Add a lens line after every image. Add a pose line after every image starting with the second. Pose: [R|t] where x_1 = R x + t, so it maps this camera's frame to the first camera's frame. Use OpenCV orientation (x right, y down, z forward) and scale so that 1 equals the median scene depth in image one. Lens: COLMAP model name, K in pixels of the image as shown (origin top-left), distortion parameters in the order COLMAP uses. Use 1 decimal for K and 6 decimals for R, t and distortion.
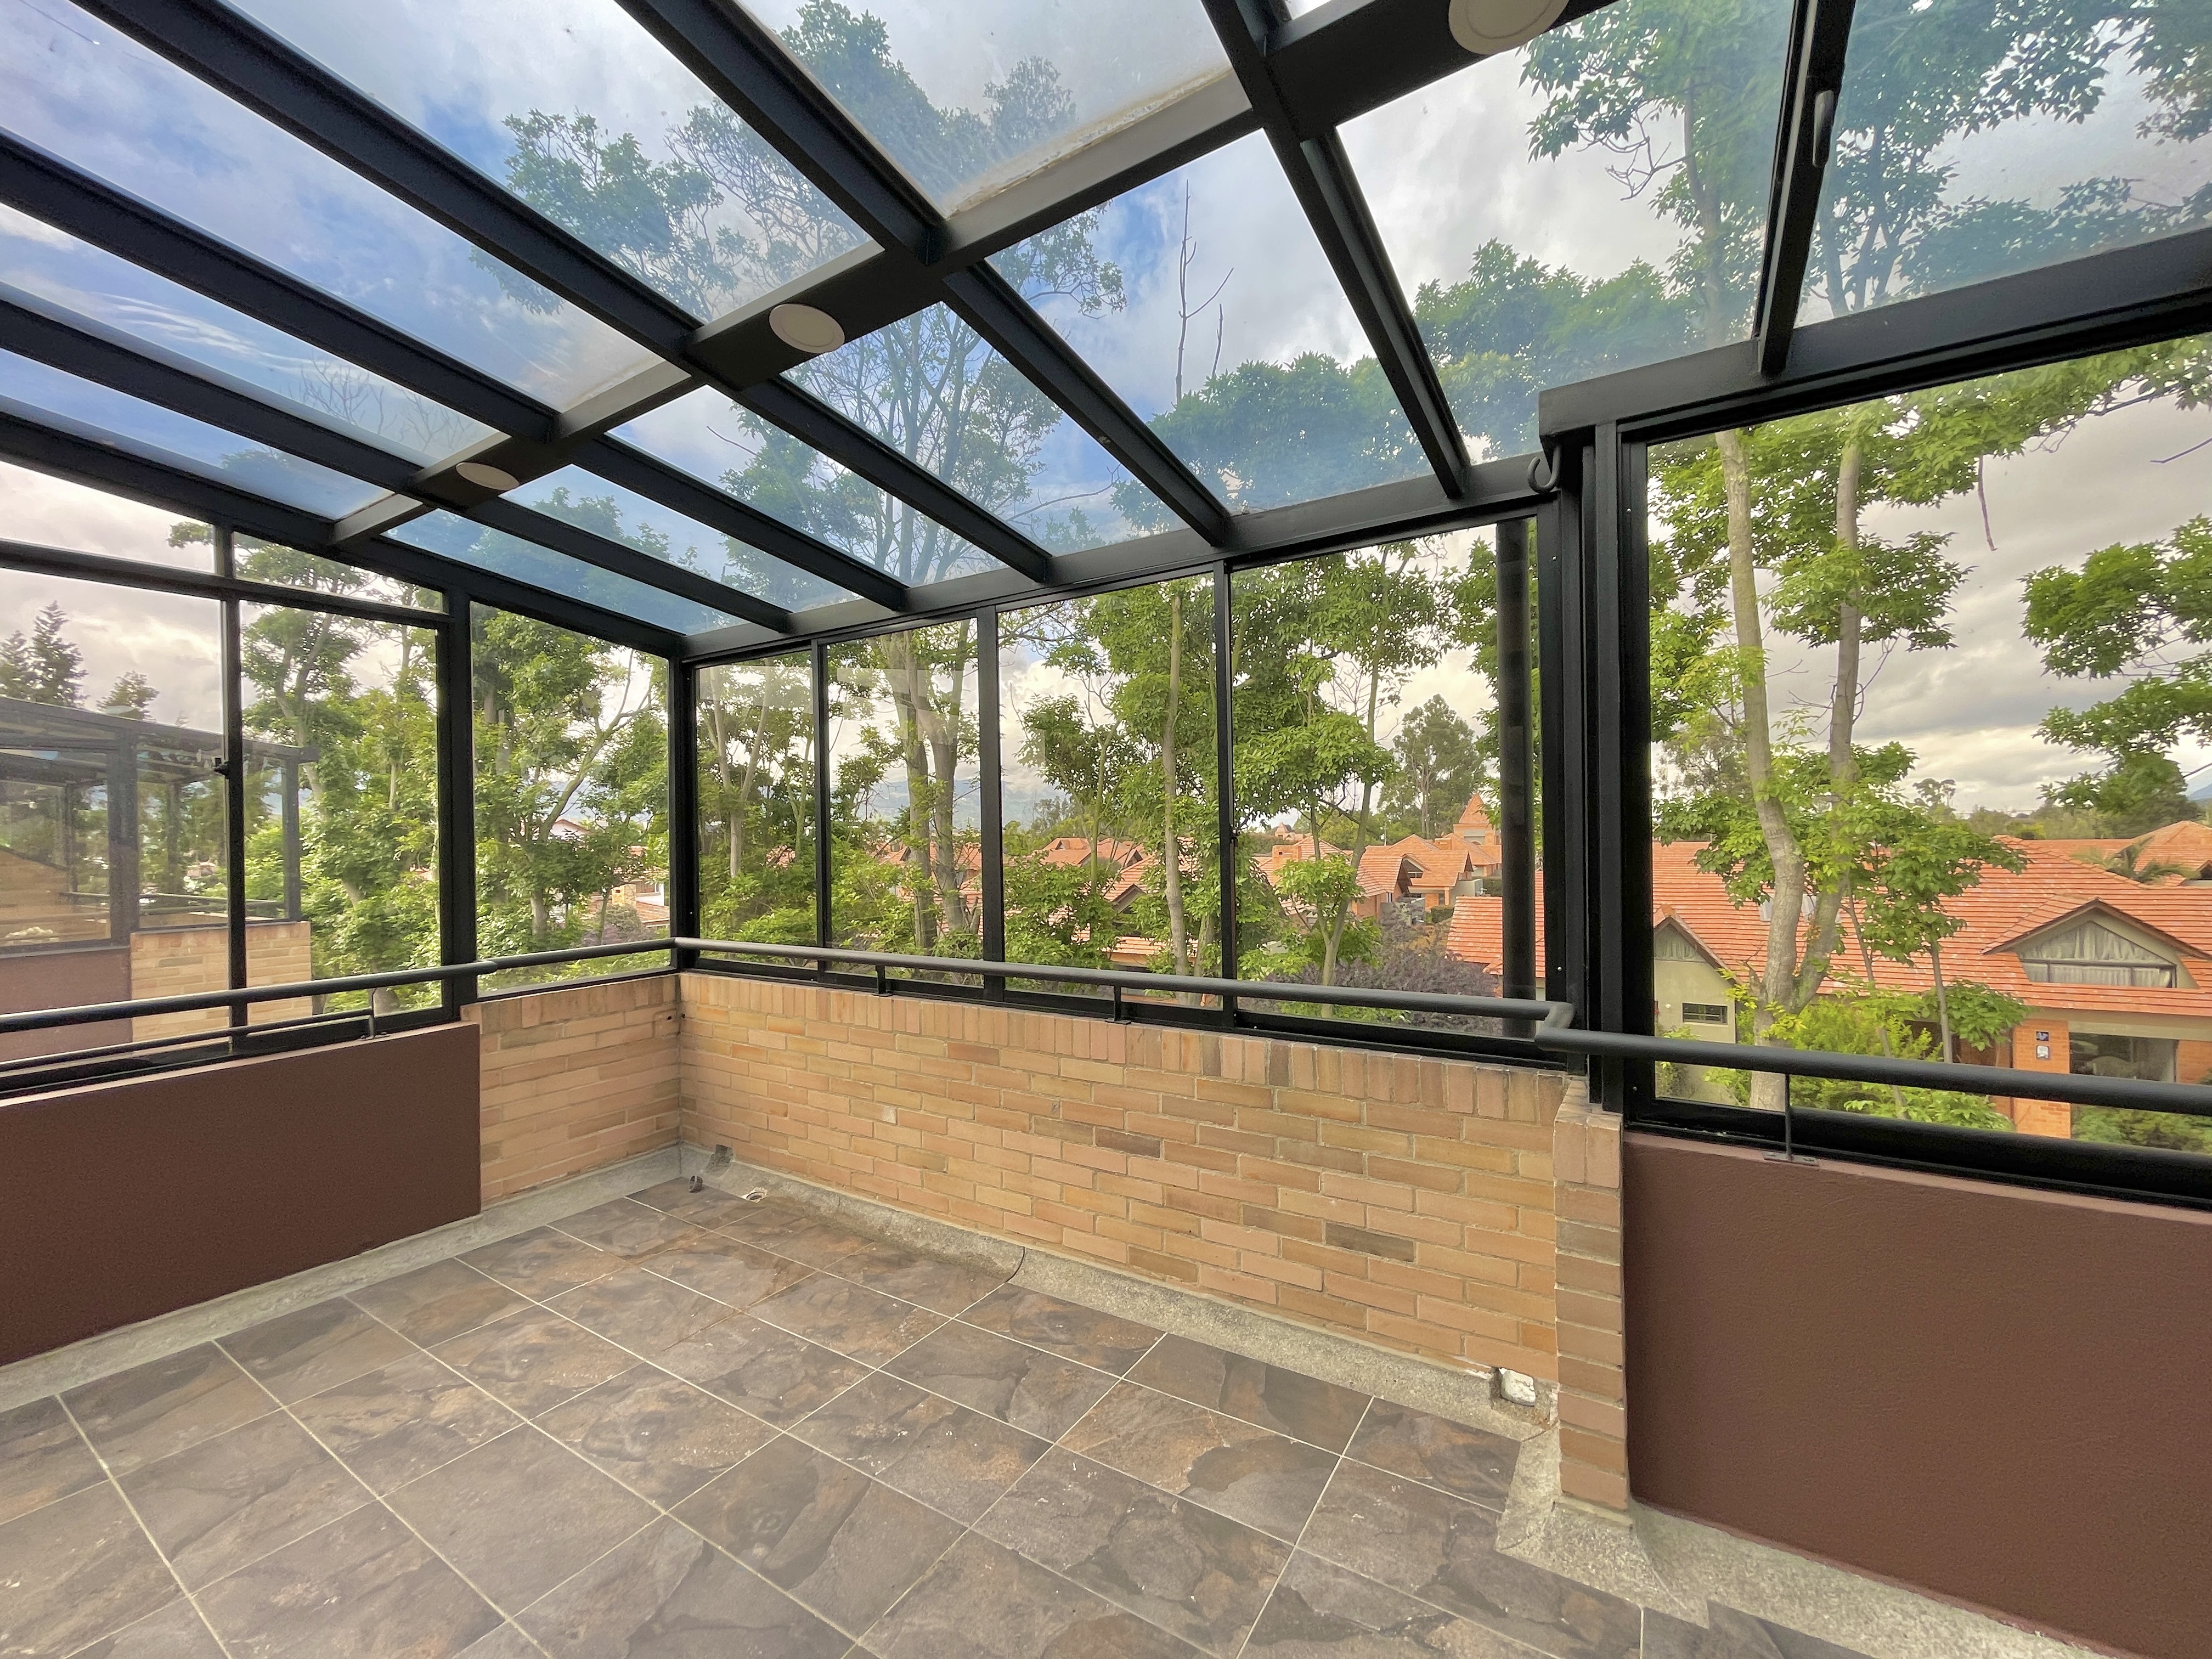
lens RADIAL K [[897.8, 0, 1106.8], [0, 897.8, 833.0], [0, 0, 1]] dist [-0.003464, 0.001191]
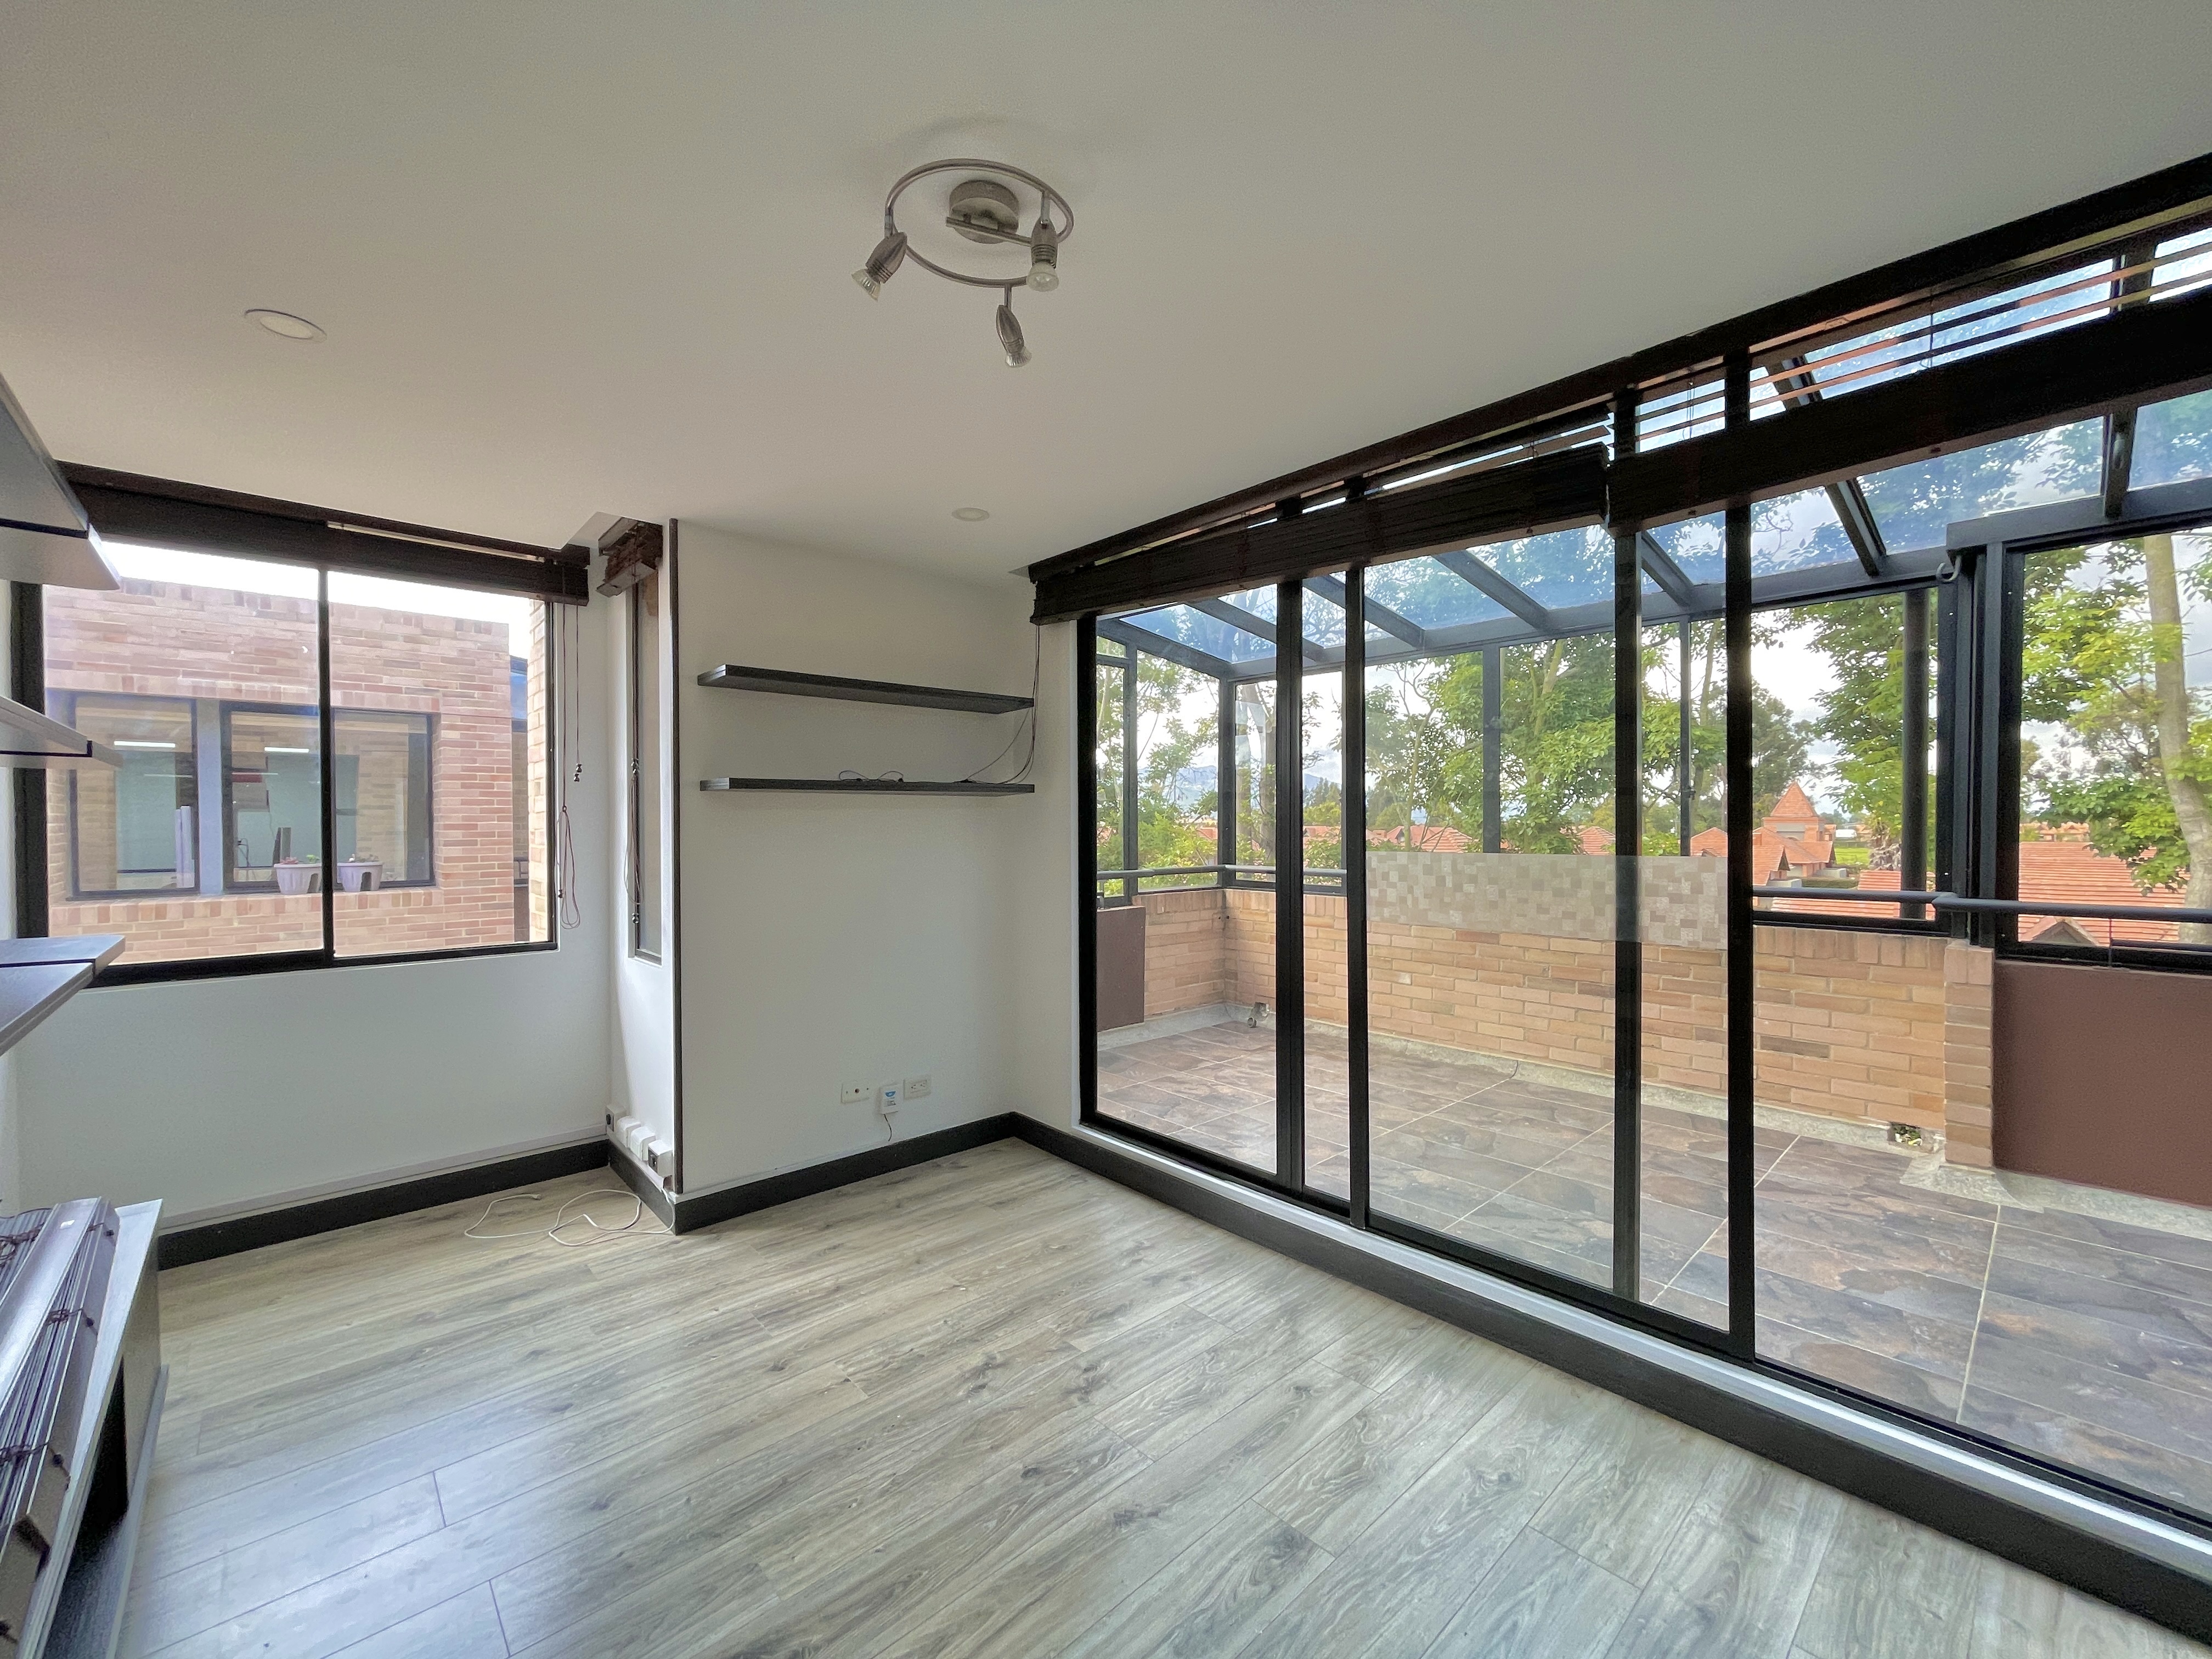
lens RADIAL K [[897.8, 0, 1105.5], [0, 897.8, 833.4], [0, 0, 1]] dist [-0.003464, 0.001191]
pose [[0.965660, 0.017630, -0.259211, -0.387205], [-0.014099, 0.999781, 0.015473, 0.058475], [0.259427, -0.011287, 0.965697, -0.676019]]
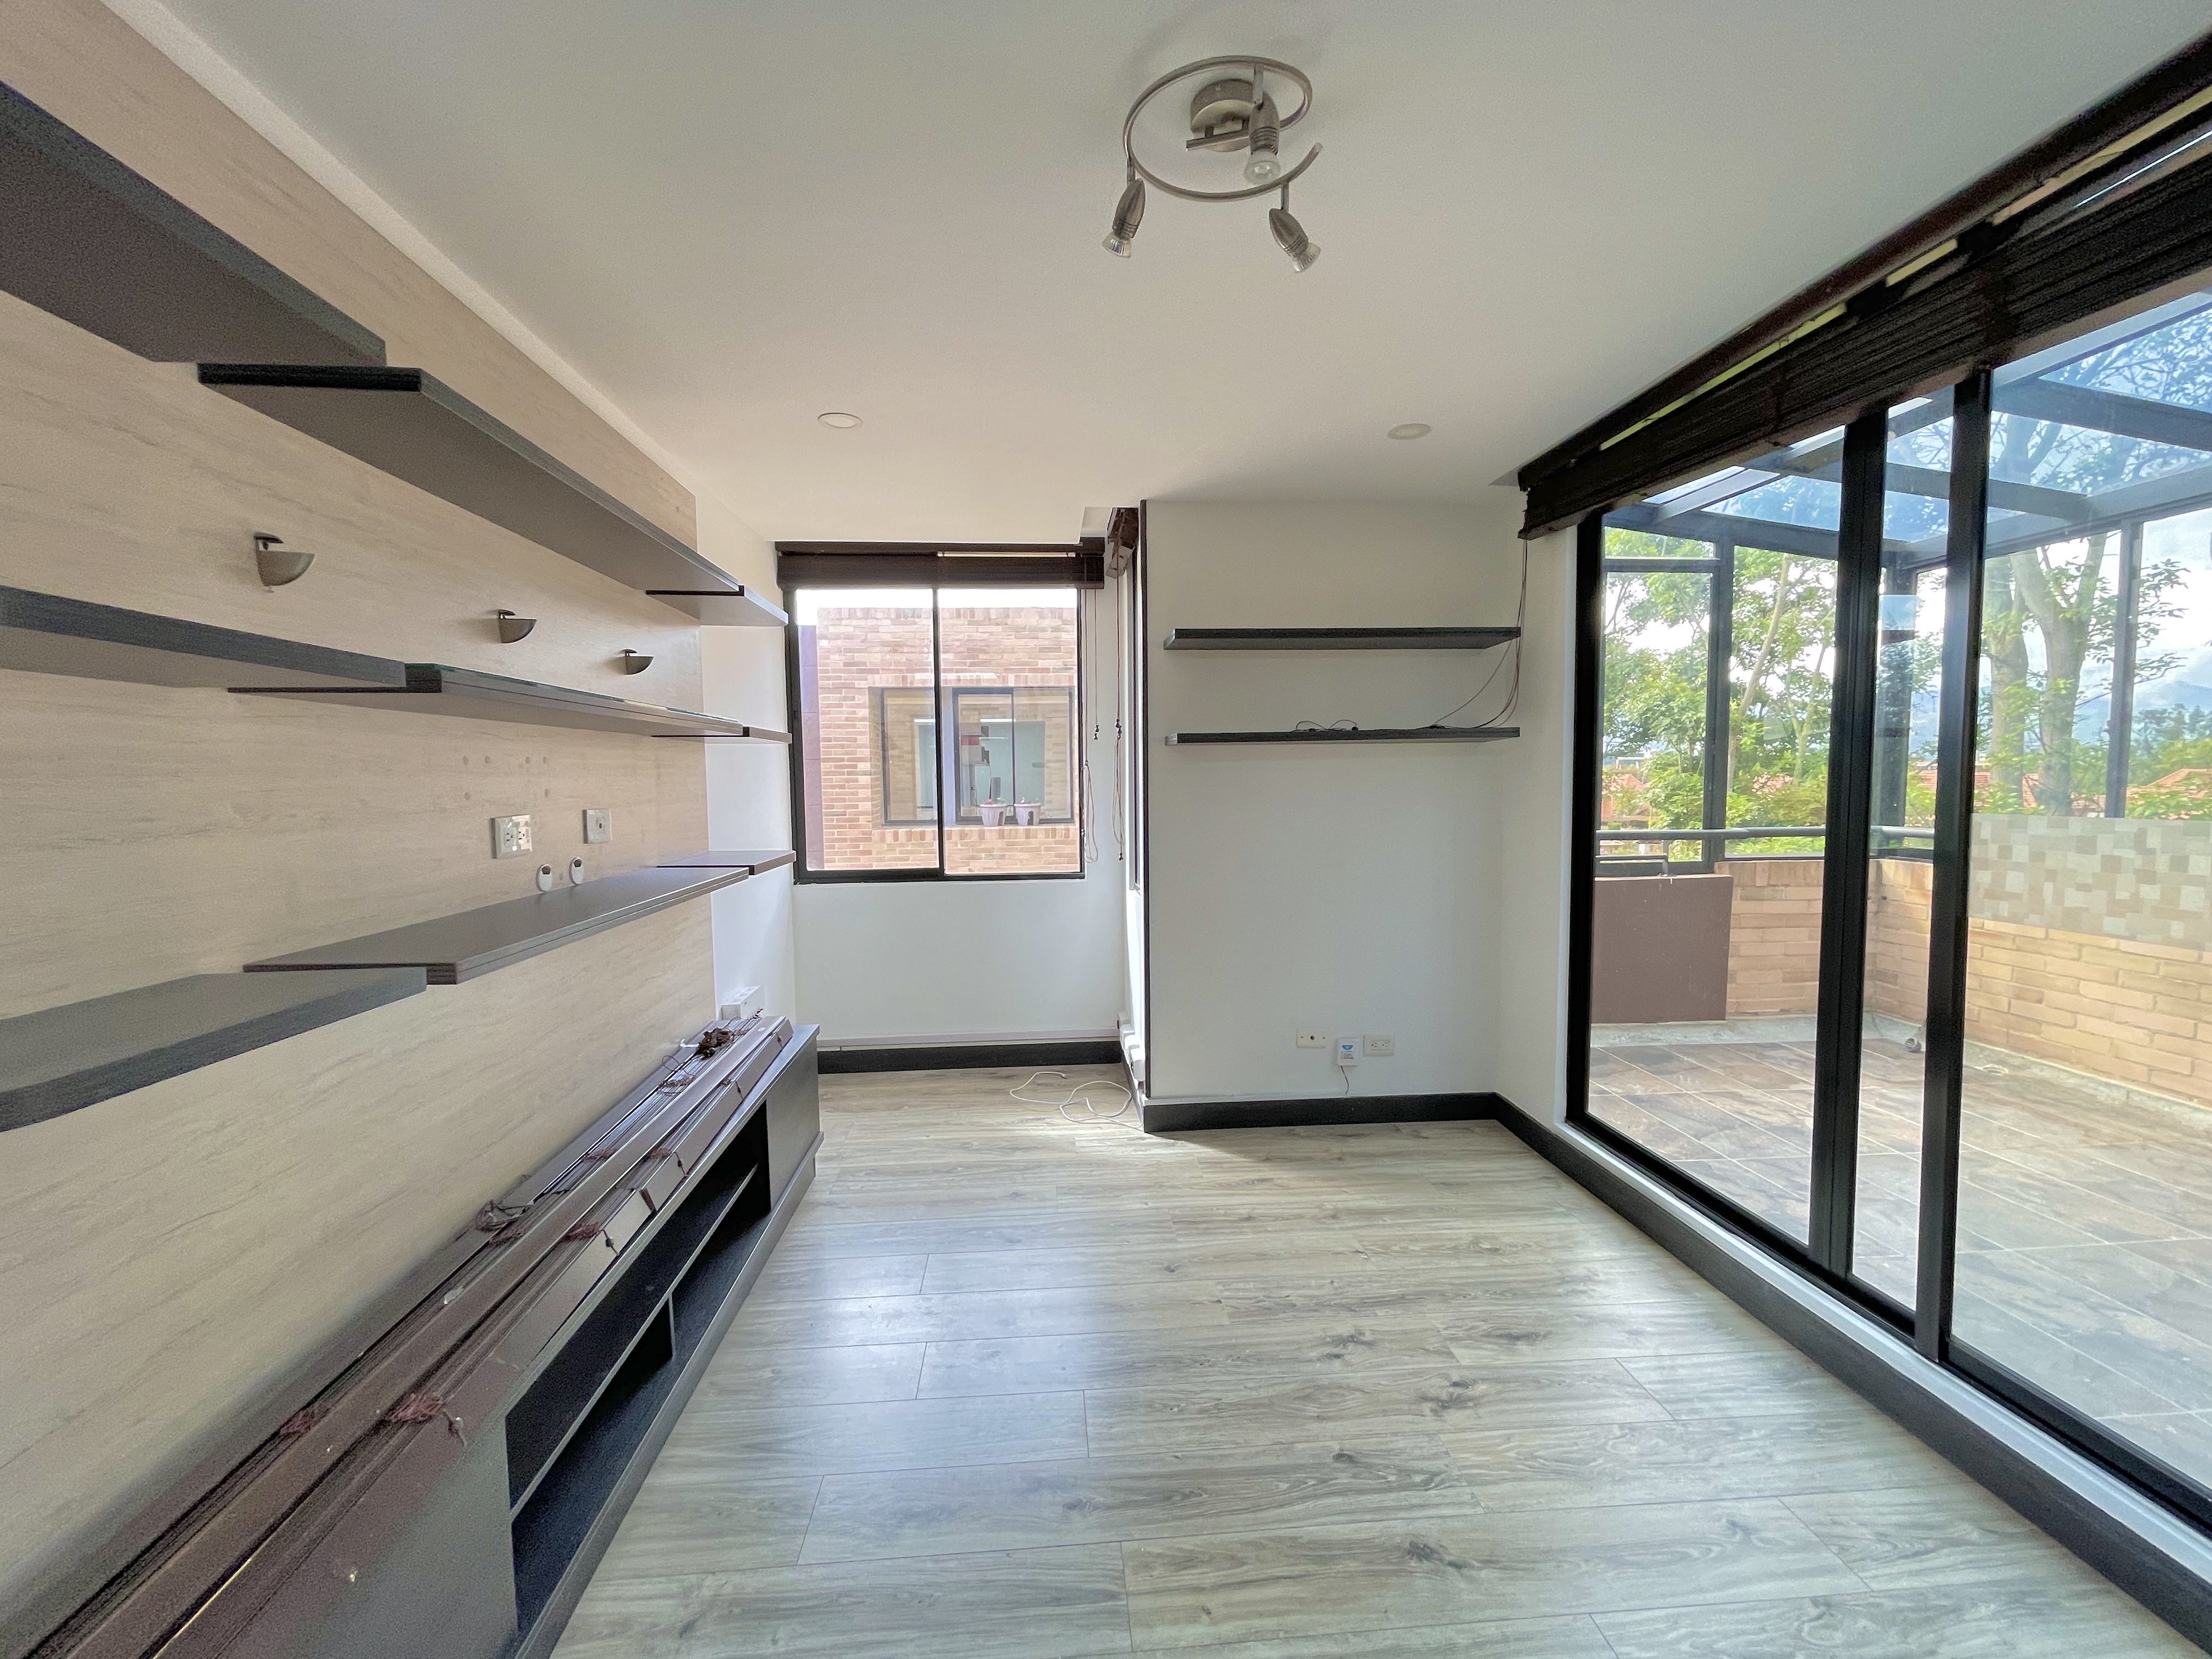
lens RADIAL K [[897.8, 0, 1106.8], [0, 897.8, 832.7], [0, 0, 1]] dist [-0.003464, 0.001191]
pose [[0.598759, 0.063056, -0.798443, -0.237236], [-0.000234, 0.996910, 0.078555, 0.053521], [0.800929, -0.046849, 0.596923, -0.554054]]
